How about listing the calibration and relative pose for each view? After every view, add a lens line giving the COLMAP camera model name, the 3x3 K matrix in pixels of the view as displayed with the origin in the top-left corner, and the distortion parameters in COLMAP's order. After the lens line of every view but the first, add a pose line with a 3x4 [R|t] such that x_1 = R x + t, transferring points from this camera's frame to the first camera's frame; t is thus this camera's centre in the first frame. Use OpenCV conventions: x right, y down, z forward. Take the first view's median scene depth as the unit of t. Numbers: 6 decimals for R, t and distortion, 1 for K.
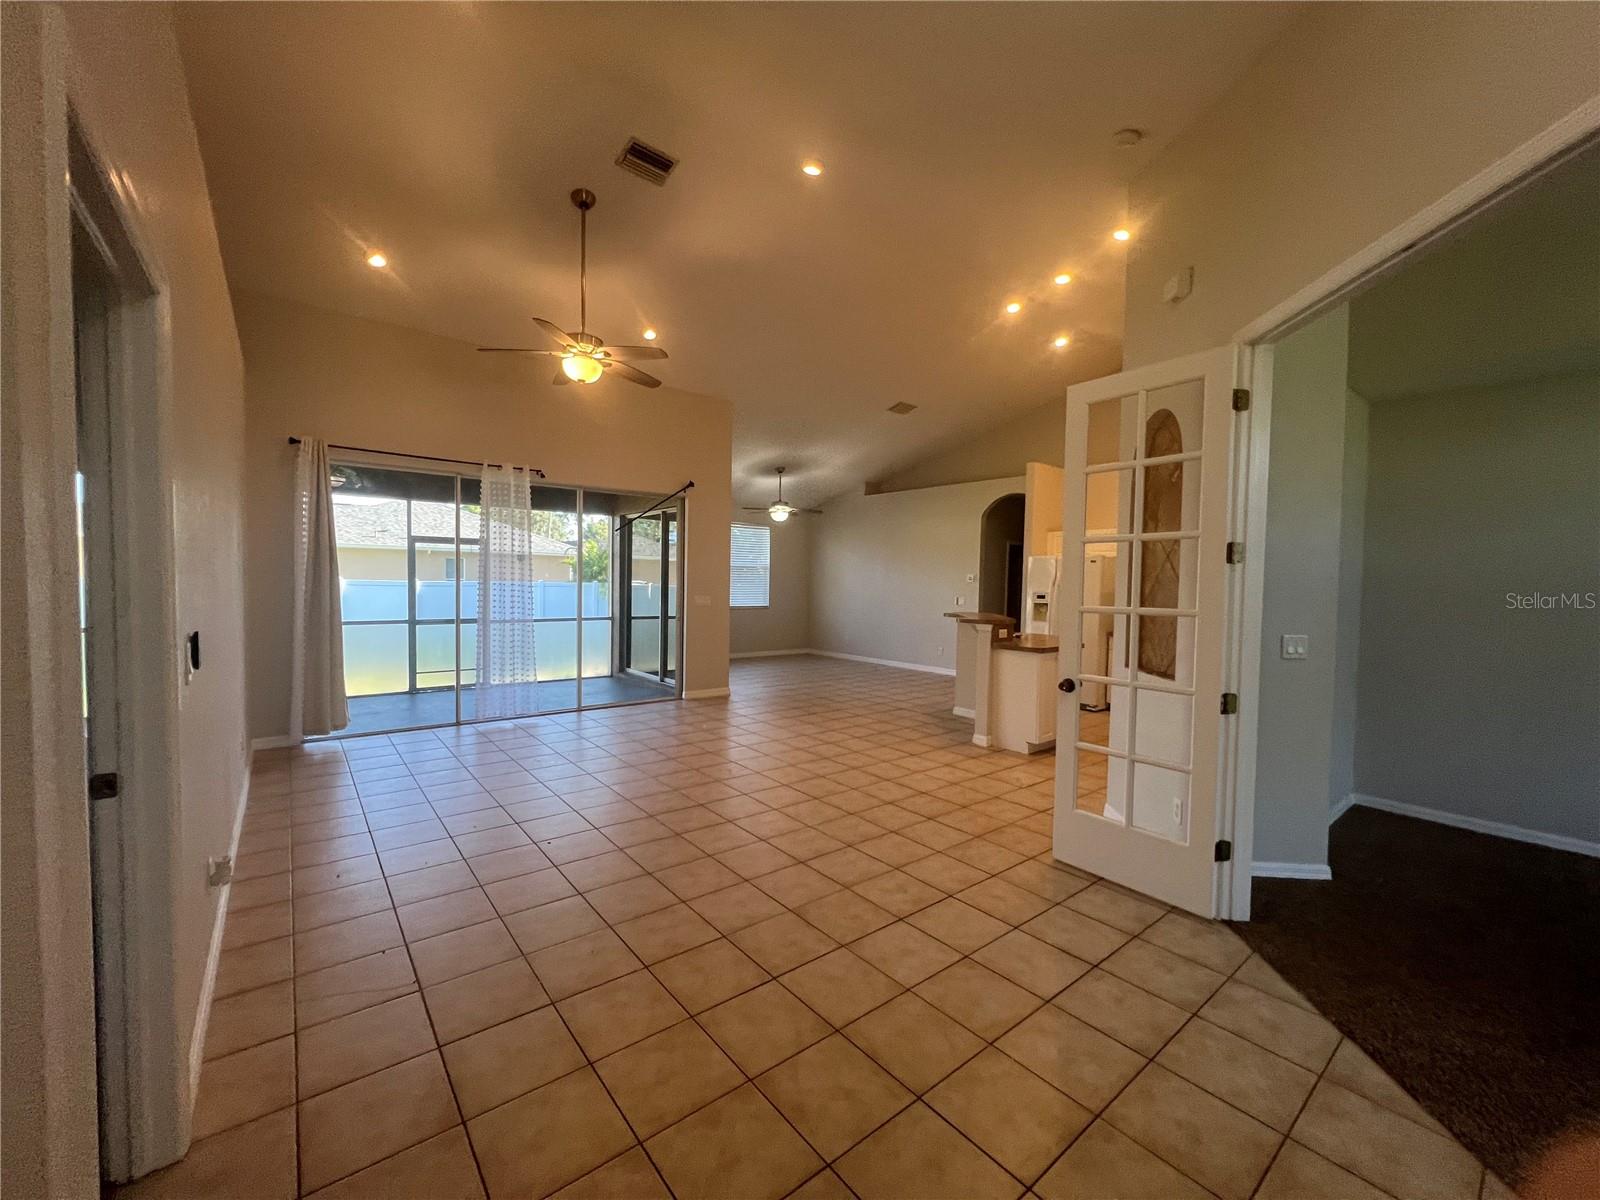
lens RADIAL K [[646.0, 0, 800.0], [0, 646.0, 600.0], [0, 0, 1]] dist [-0.001589, -0.000138]
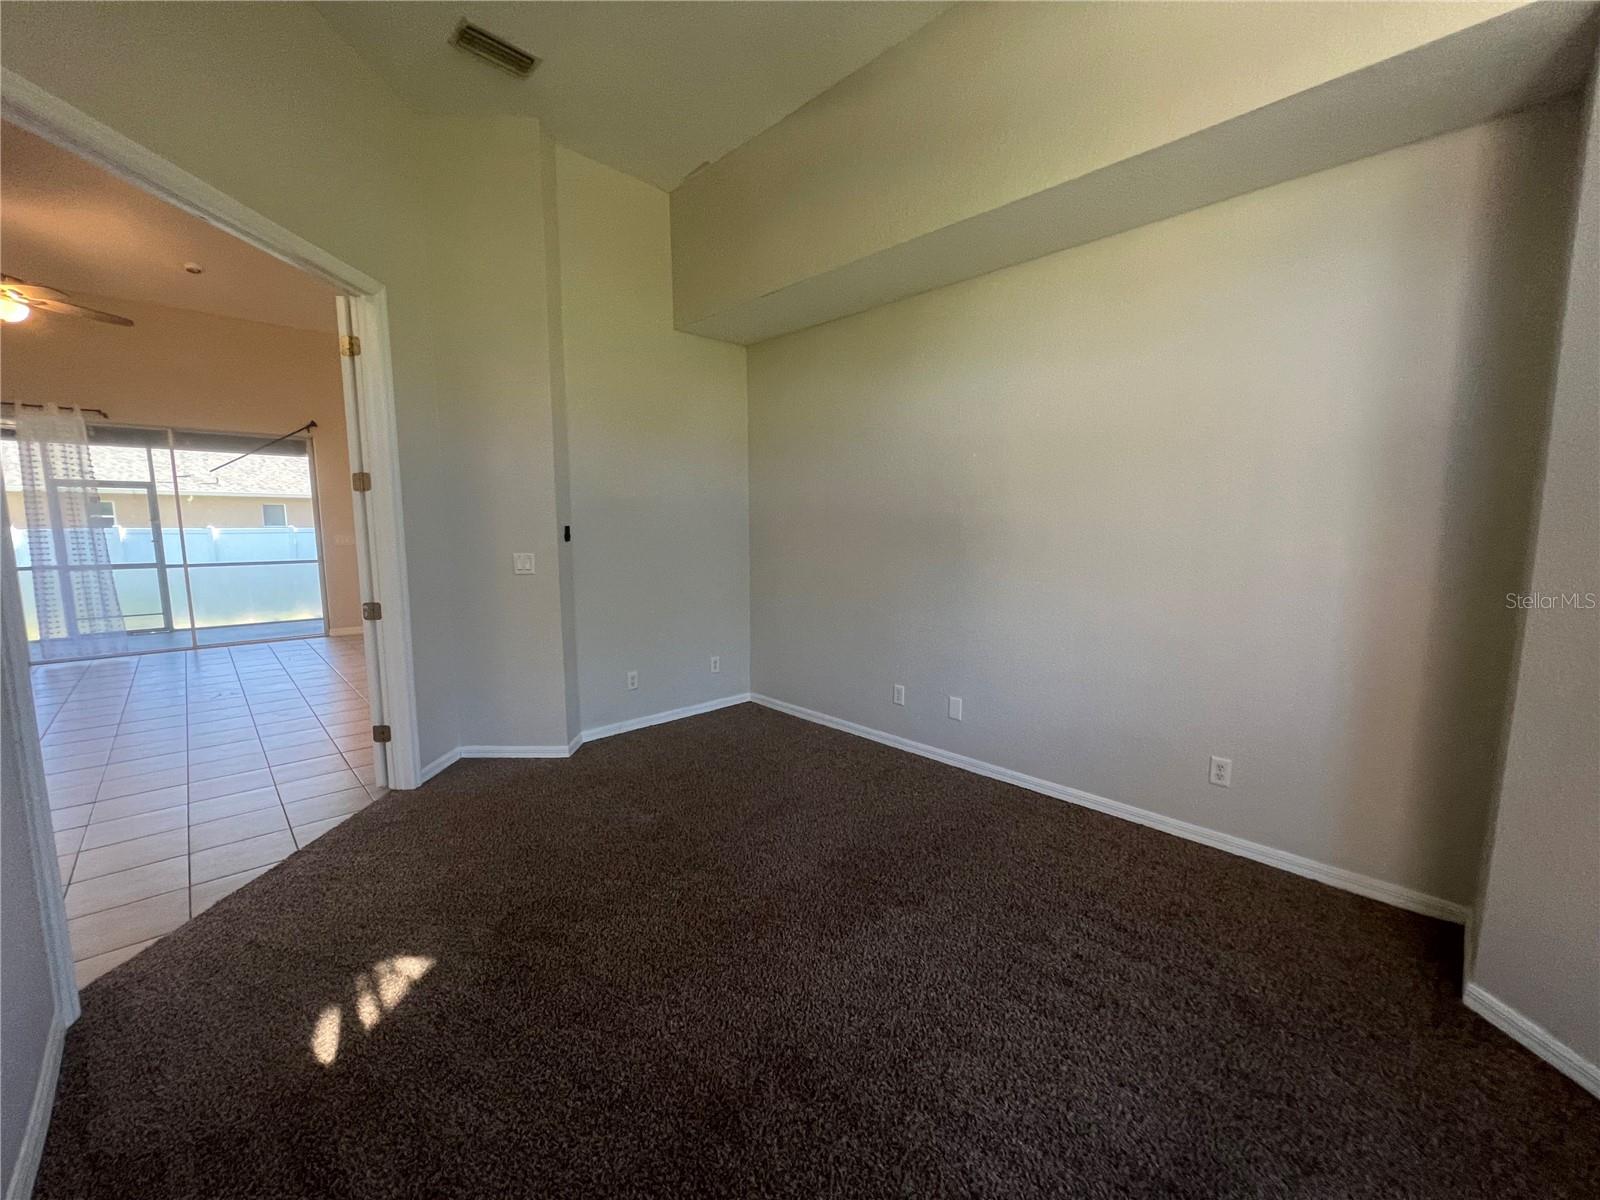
lens RADIAL K [[646.0, 0, 800.0], [0, 646.0, 600.0], [0, 0, 1]] dist [-0.001589, -0.000138]
pose [[0.996288, -0.025122, 0.082333, 0.858690], [0.017701, 0.995815, 0.089662, 0.030729], [-0.084241, -0.087872, 0.992563, -0.150788]]
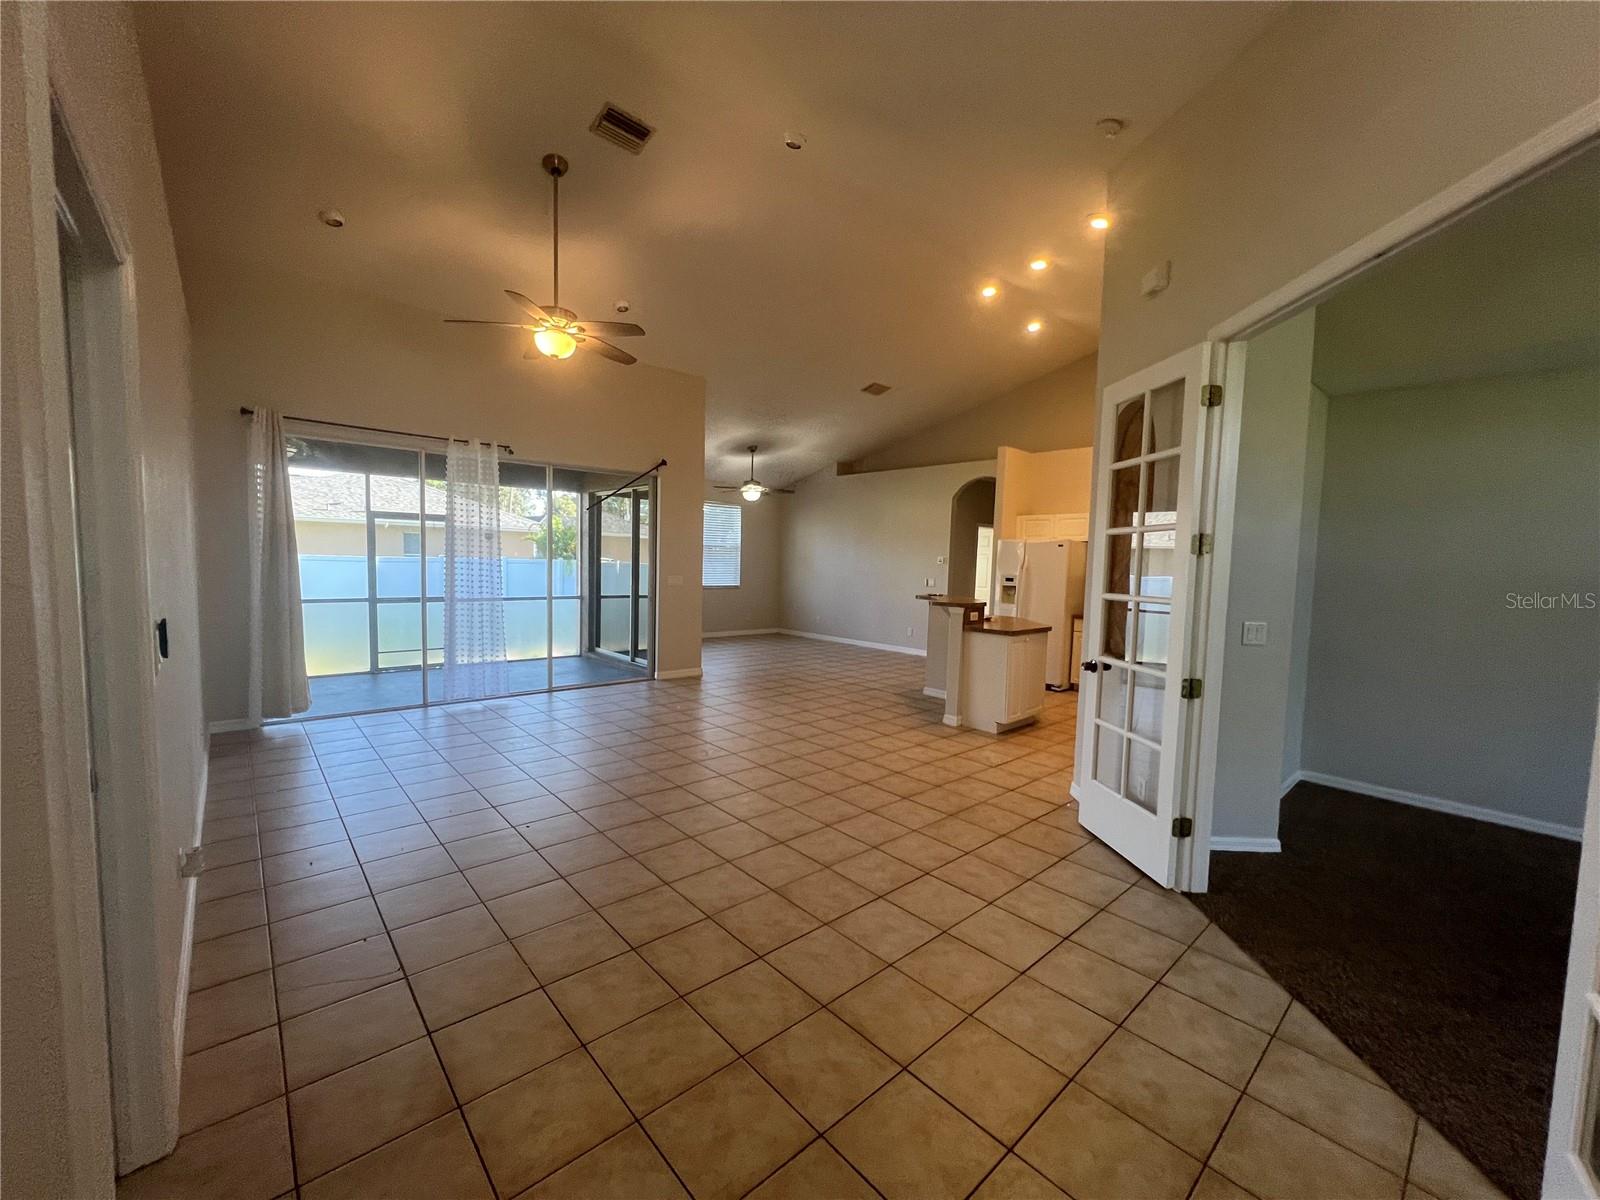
lens RADIAL K [[646.0, 0, 800.0], [0, 646.0, 600.0], [0, 0, 1]] dist [-0.001589, -0.000138]
pose [[0.998625, 0.006002, 0.052086, -0.018816], [-0.007799, 0.999378, 0.034379, -0.009023], [-0.051847, -0.034738, 0.998051, -0.003397]]
